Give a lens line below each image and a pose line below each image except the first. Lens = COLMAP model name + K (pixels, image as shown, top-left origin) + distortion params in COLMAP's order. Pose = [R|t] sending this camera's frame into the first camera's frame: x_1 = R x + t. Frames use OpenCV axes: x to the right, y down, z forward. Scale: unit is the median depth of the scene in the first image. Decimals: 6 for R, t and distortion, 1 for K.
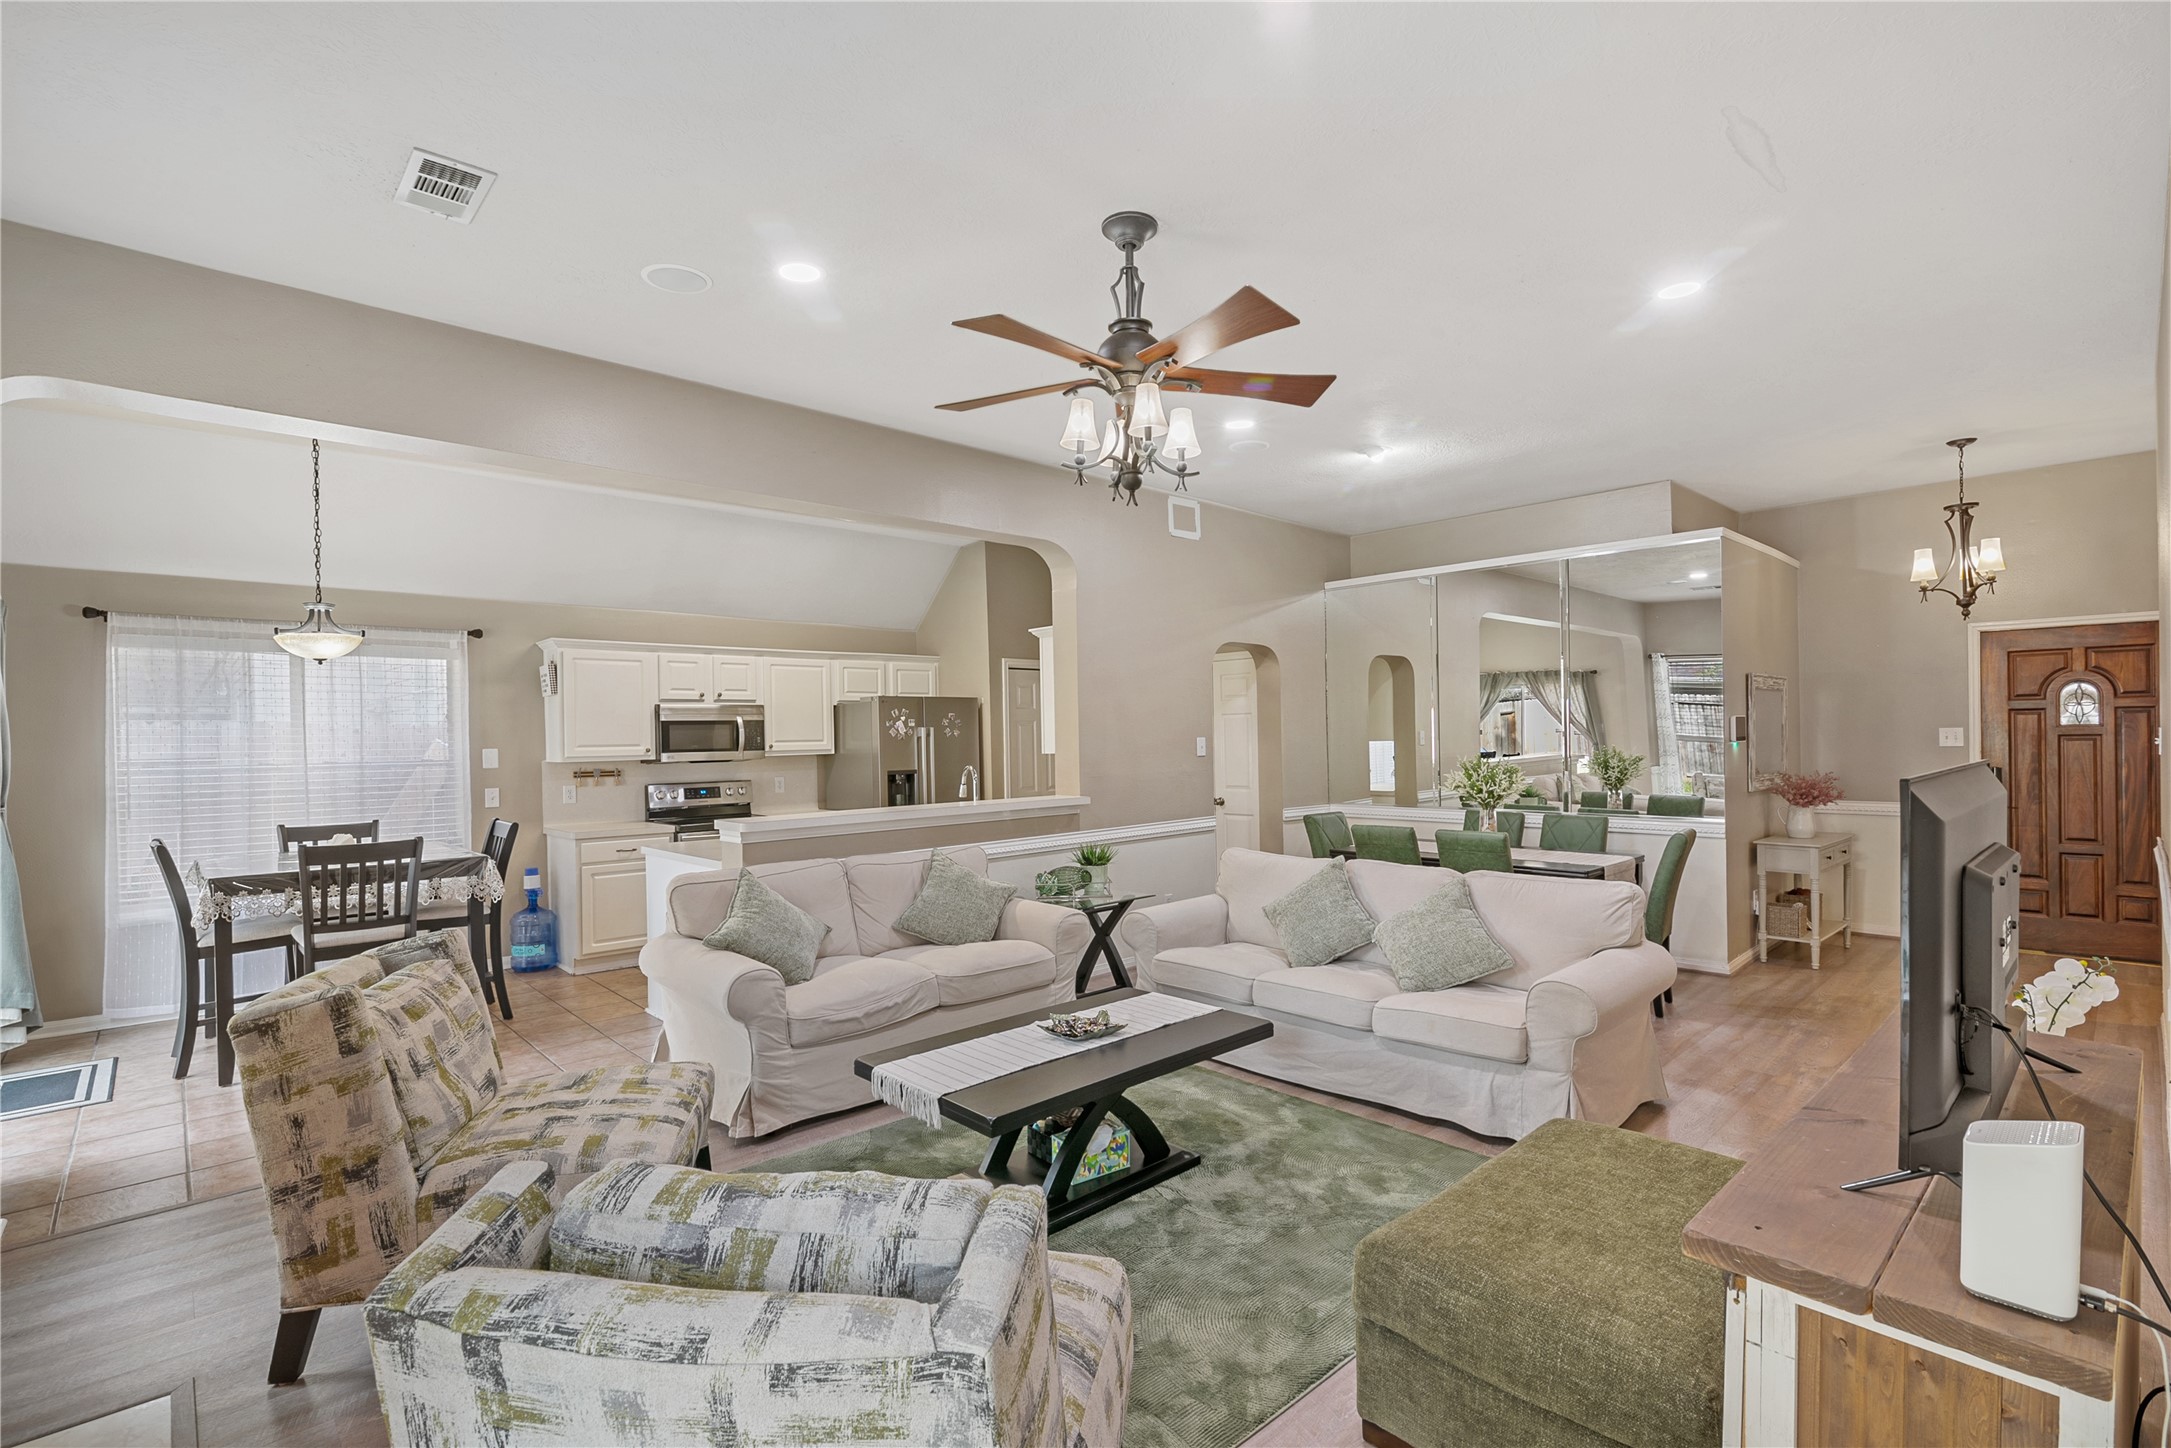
lens RADIAL K [[994.4, 0, 1089.1], [0, 994.4, 734.3], [0, 0, 1]] dist [-0.008119, -0.000931]
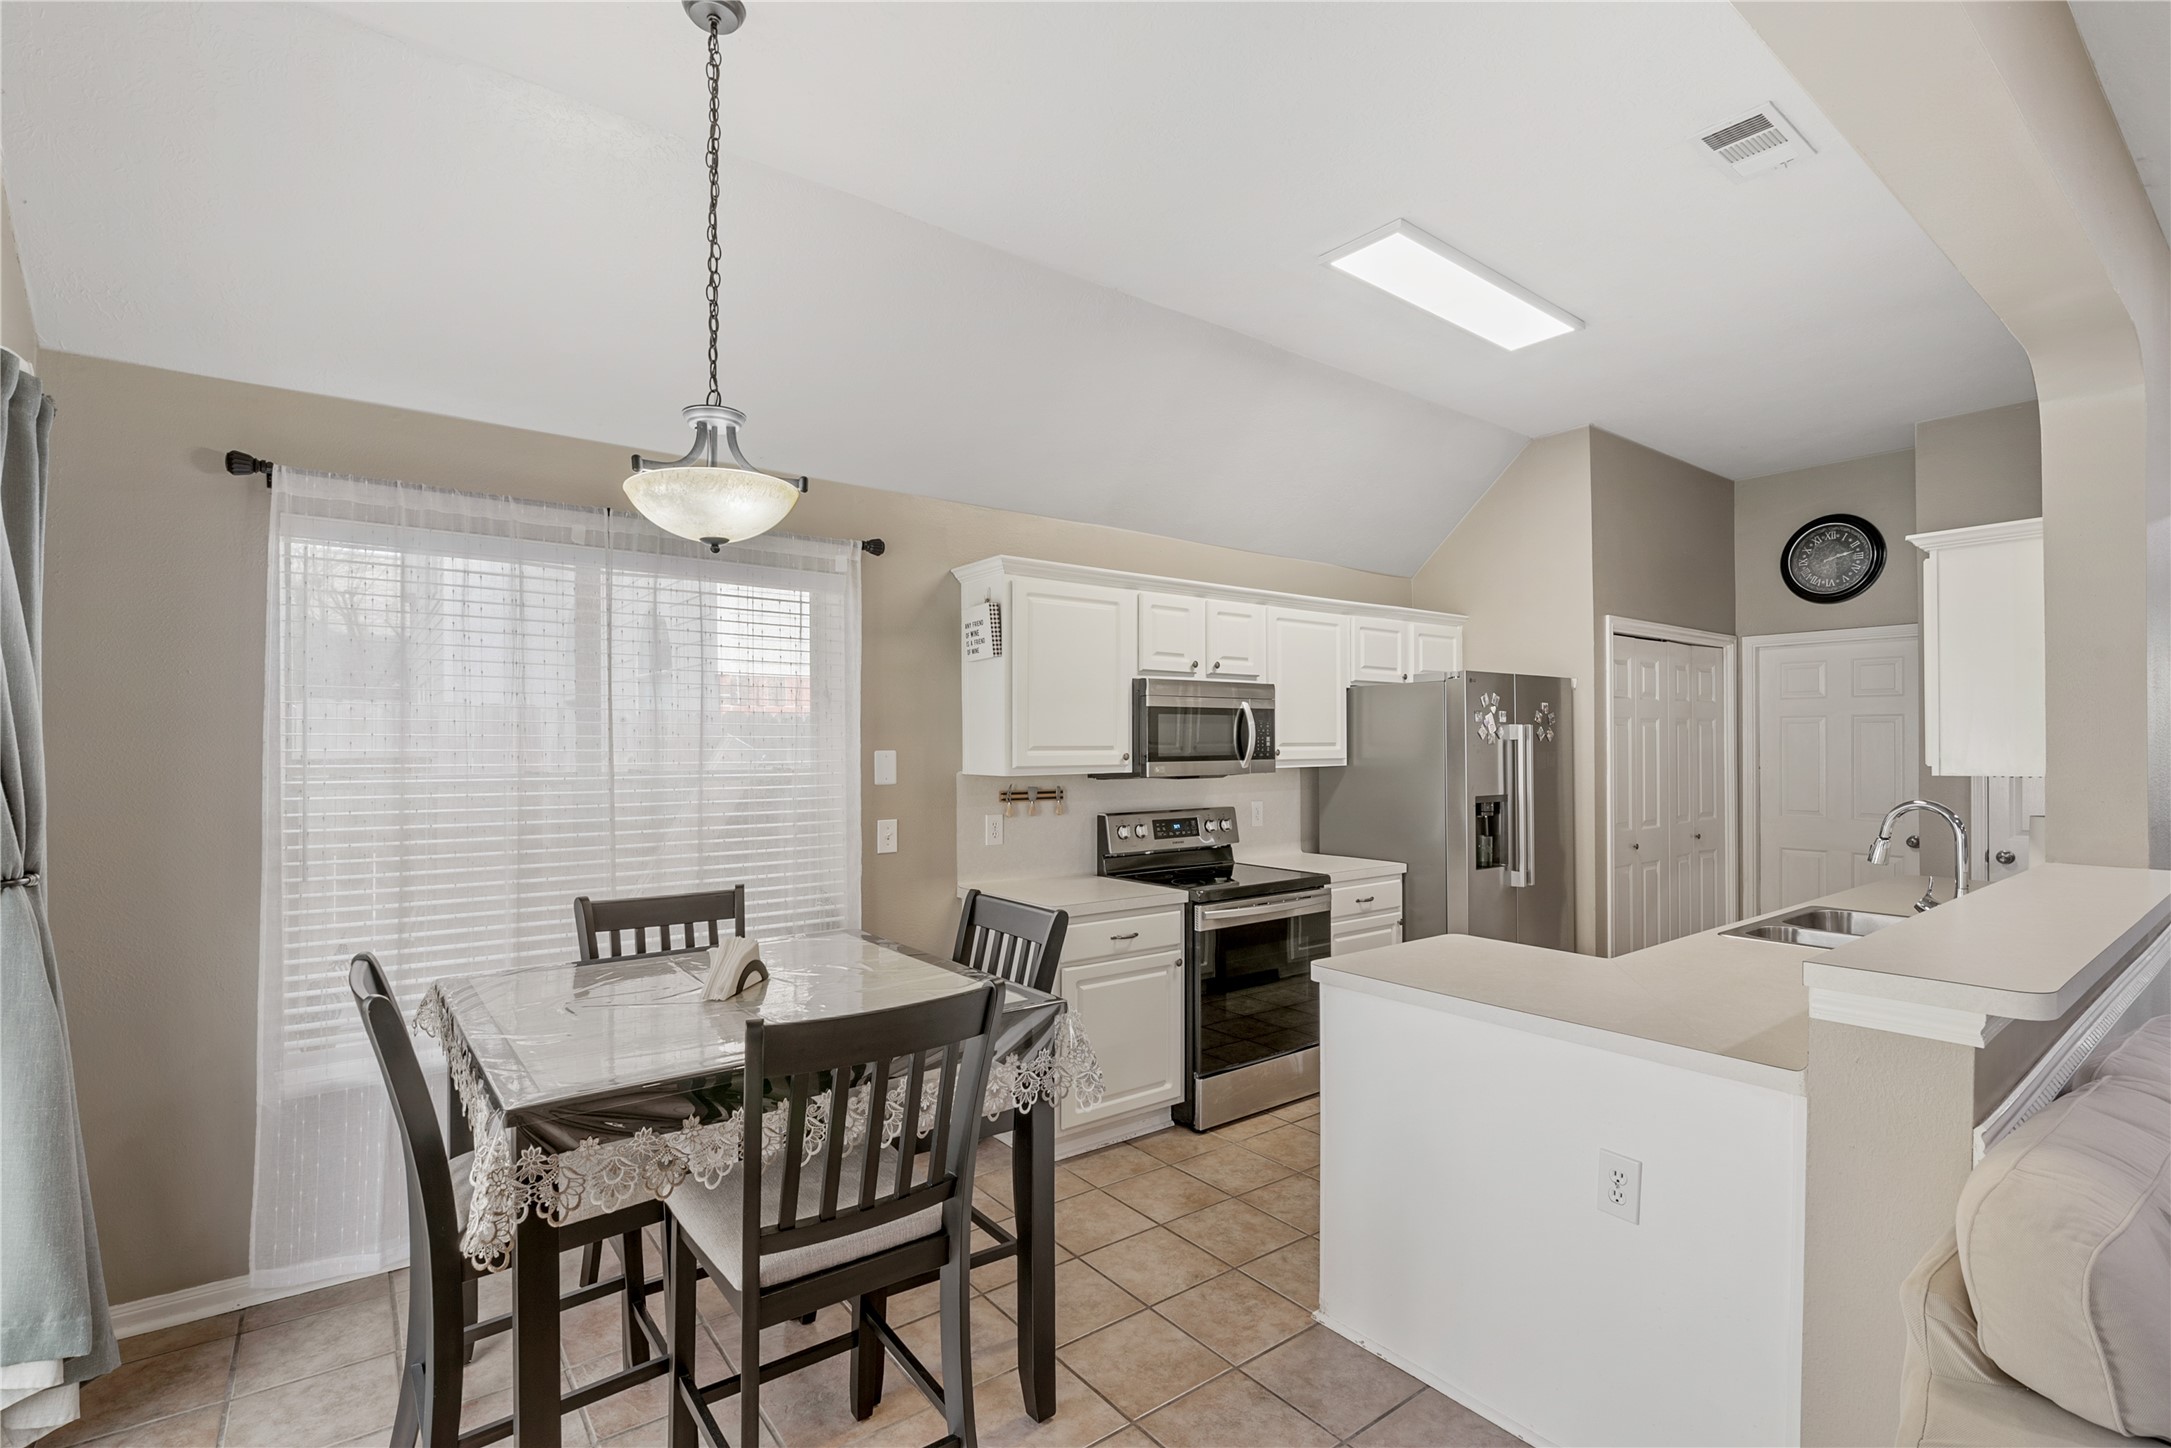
lens RADIAL K [[994.4, 0, 1087.0], [0, 994.4, 735.5], [0, 0, 1]] dist [-0.008119, -0.000931]
pose [[0.994206, 0.013523, -0.106642, -0.428234], [-0.014092, 0.999890, -0.004579, 0.007022], [0.106568, 0.006056, 0.994287, 0.441333]]
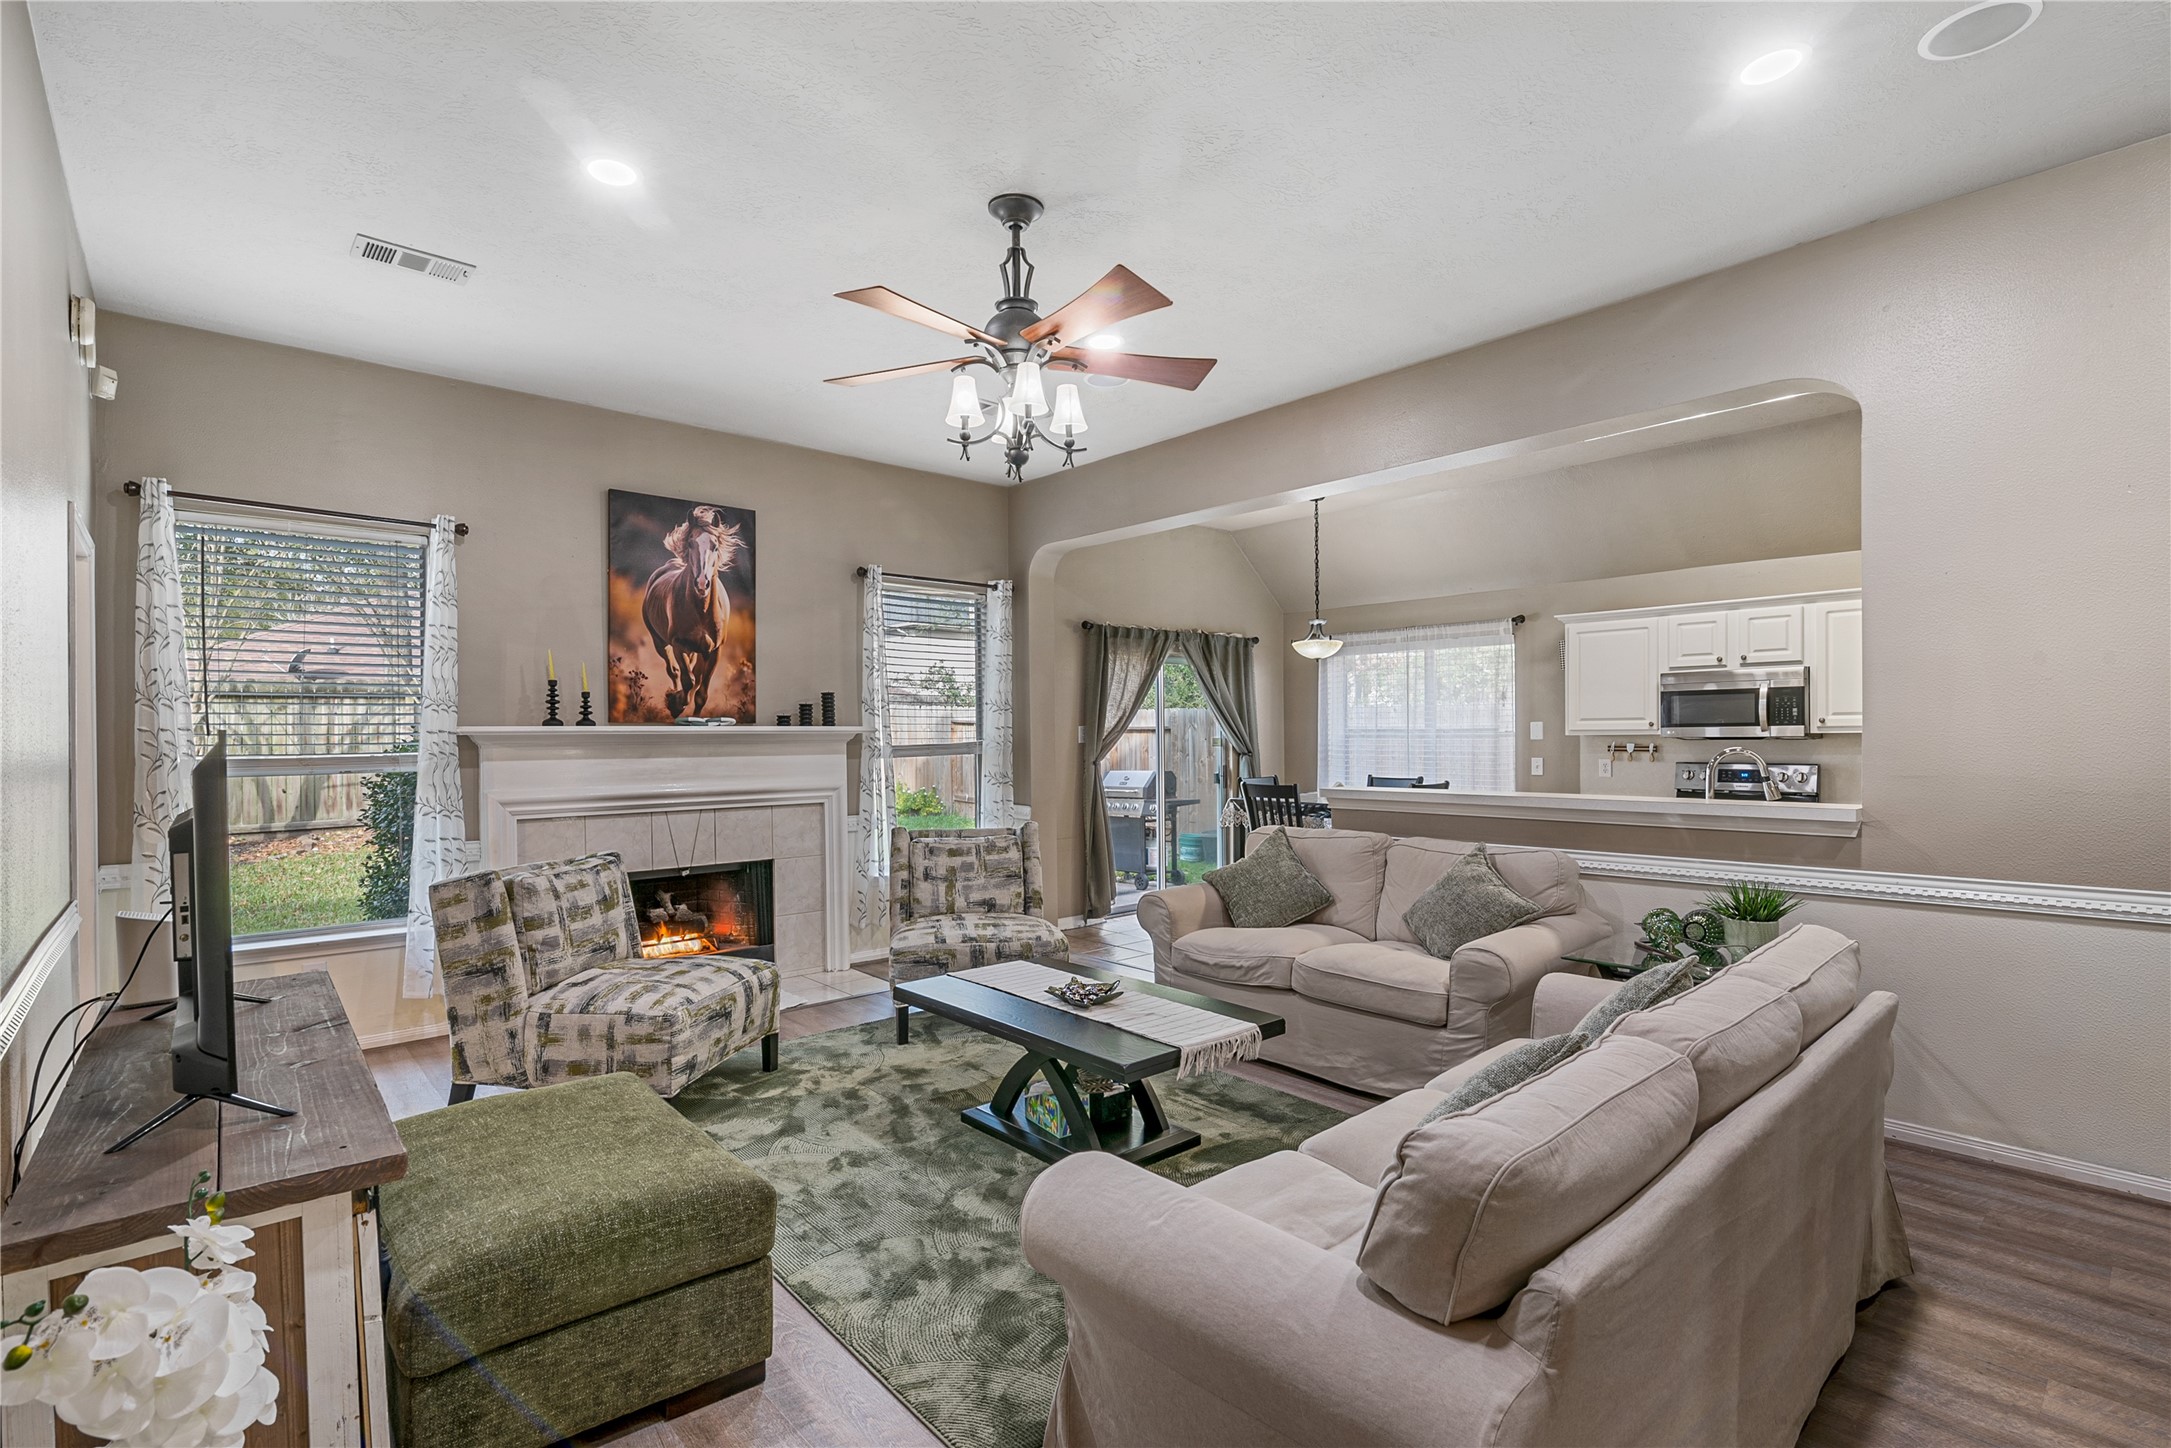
lens RADIAL K [[994.4, 0, 1077.3], [0, 994.4, 734.6], [0, 0, 1]] dist [-0.008119, -0.000931]
pose [[-0.042987, 0.016822, -0.998934, 0.523392], [0.008806, 0.999826, 0.016458, 0.006475], [0.999037, -0.008089, -0.043128, 0.538860]]
